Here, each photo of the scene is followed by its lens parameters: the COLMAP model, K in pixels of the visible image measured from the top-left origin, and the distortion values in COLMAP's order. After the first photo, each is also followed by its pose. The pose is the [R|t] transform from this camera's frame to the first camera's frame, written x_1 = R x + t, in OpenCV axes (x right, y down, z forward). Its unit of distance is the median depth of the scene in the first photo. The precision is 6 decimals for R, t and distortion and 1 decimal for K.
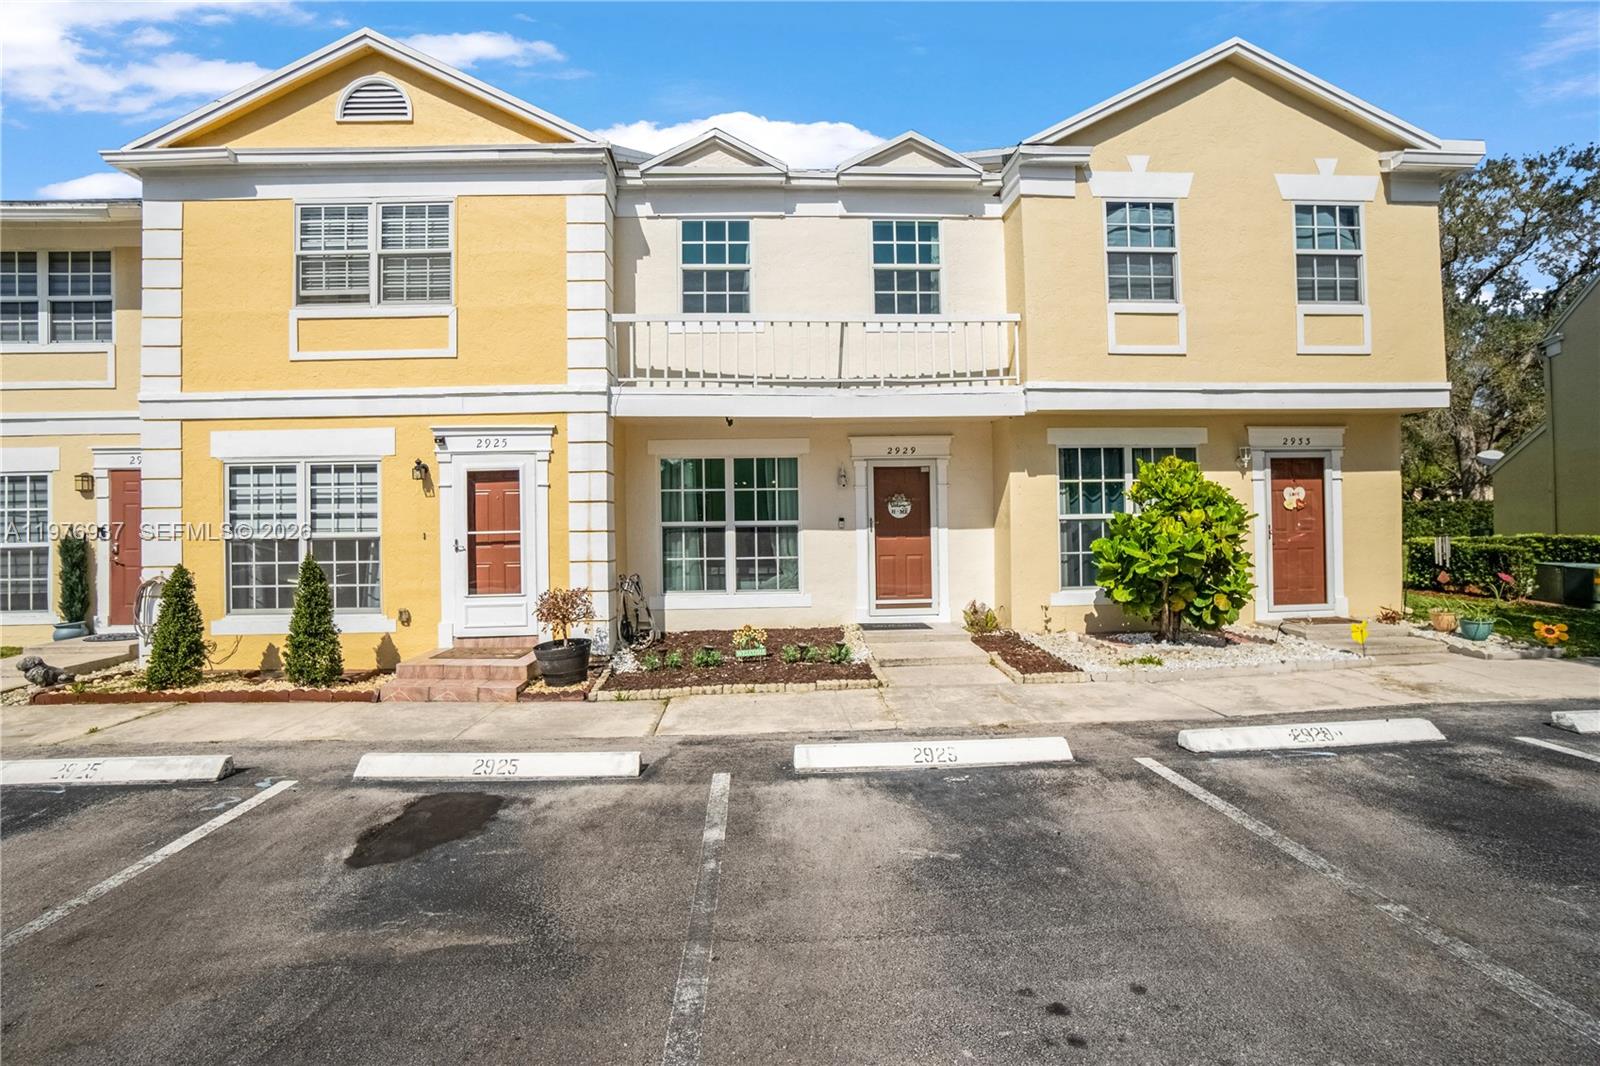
lens RADIAL K [[735.9, 0, 783.3], [0, 735.9, 522.3], [0, 0, 1]] dist [-0.060651, 0.026255]
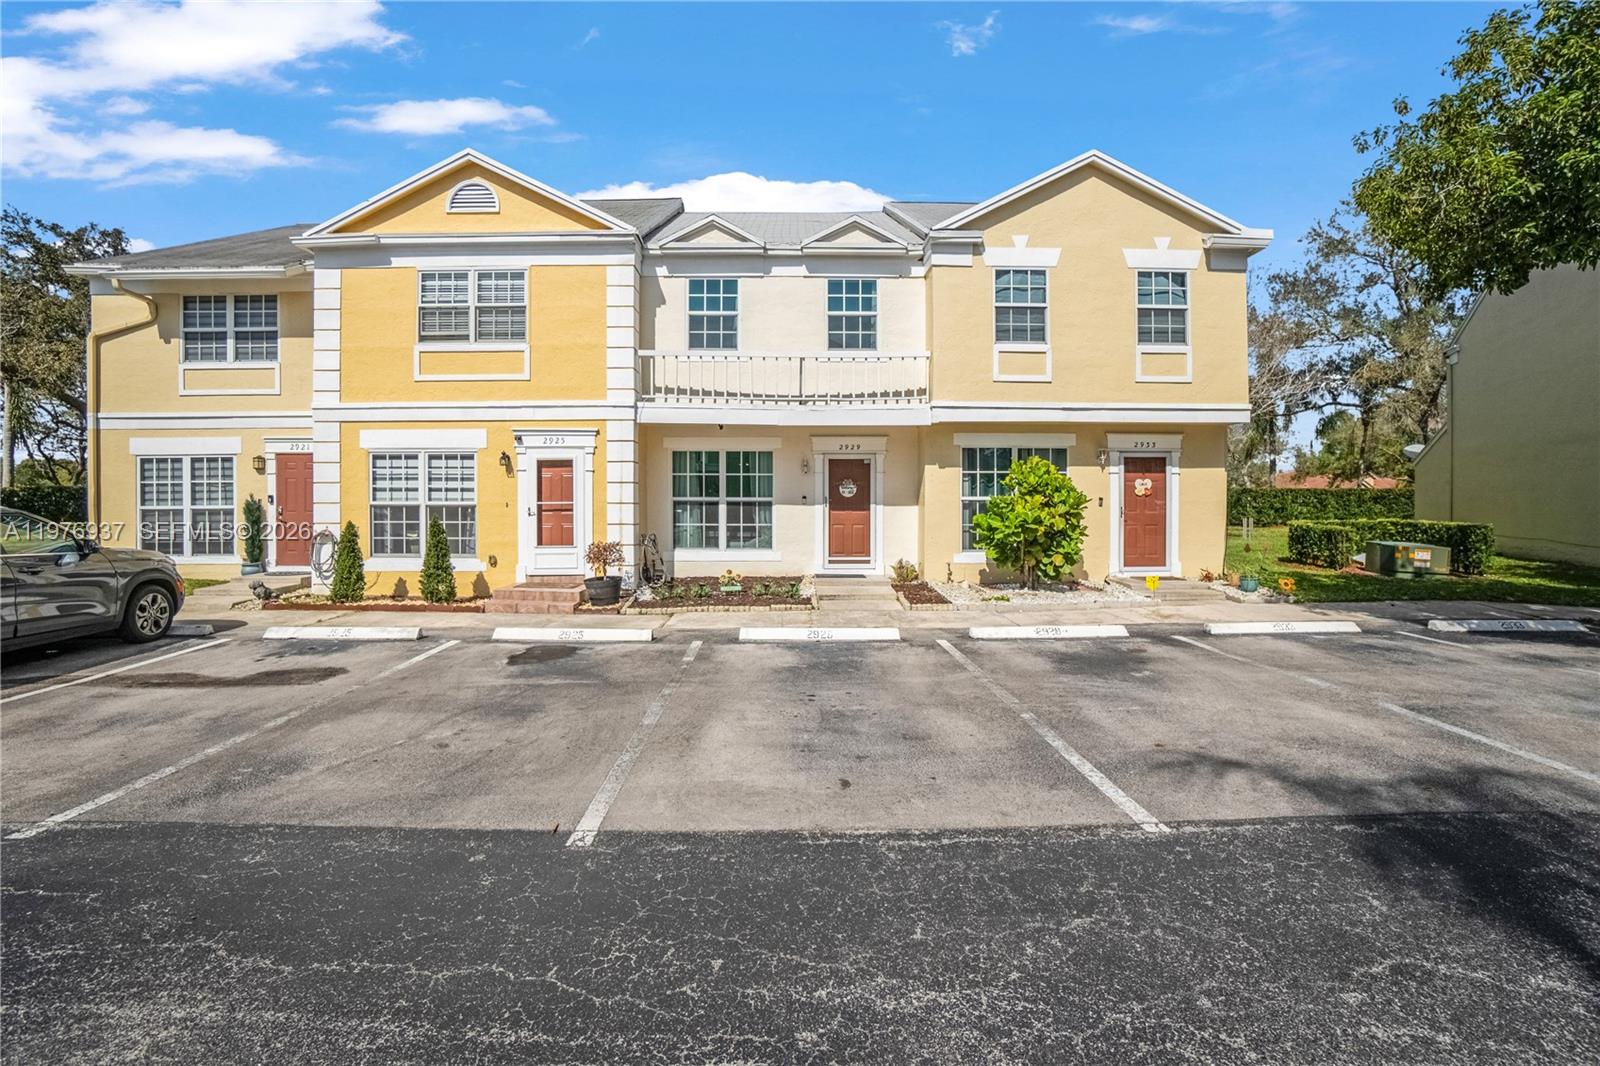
lens RADIAL K [[735.9, 0, 783.3], [0, 735.9, 522.3], [0, 0, 1]] dist [-0.060651, 0.026255]
pose [[0.999415, 0.017055, -0.029651, 0.092960], [-0.016036, 0.999284, 0.034259, -0.004455], [0.030214, -0.033763, 0.998973, -0.414188]]
